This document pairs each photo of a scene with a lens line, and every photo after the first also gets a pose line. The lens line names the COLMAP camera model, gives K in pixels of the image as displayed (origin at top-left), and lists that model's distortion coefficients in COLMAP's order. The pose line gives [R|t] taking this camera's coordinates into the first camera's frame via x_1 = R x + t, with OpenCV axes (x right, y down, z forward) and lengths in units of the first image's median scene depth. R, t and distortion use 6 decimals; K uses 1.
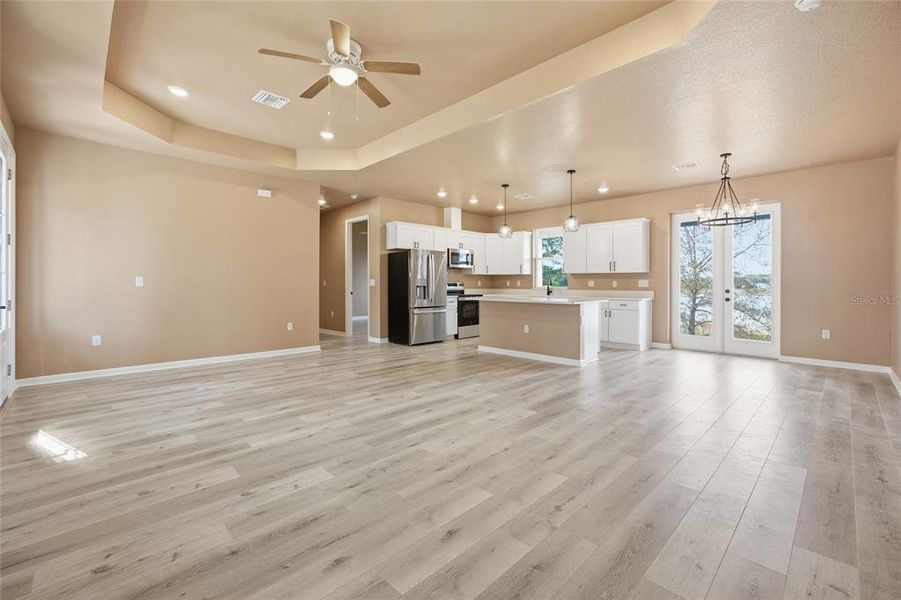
lens RADIAL K [[395.7, 0, 450.8], [0, 395.7, 284.1], [0, 0, 1]] dist [-0.003164, 0.000864]
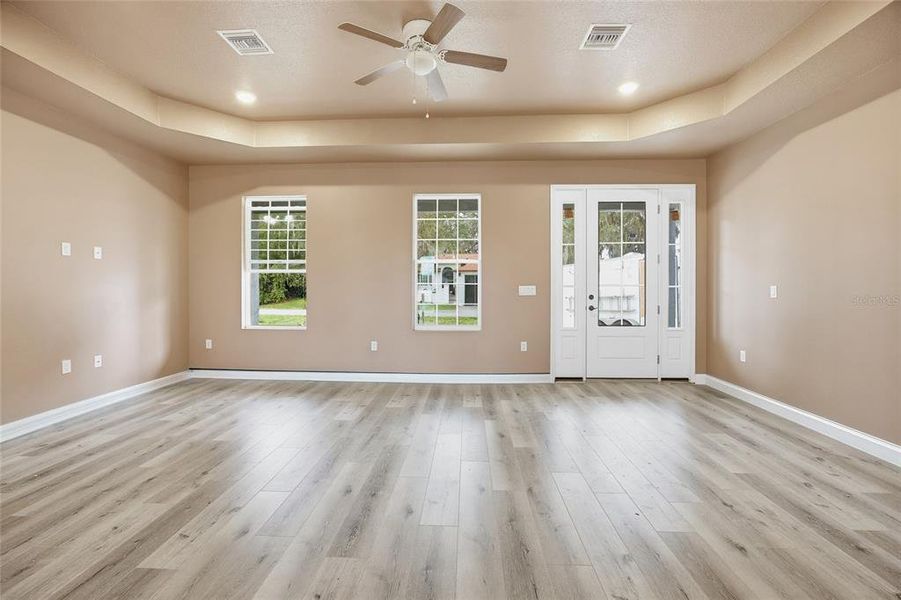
lens RADIAL K [[384.1, 0, 451.7], [0, 384.1, 282.9], [0, 0, 1]] dist [-0.019415, -0.000037]
pose [[-0.732873, -0.010959, -0.680277, 0.121006], [-0.003942, 0.999922, -0.011863, -0.008194], [0.680354, -0.006012, -0.732859, 0.761708]]
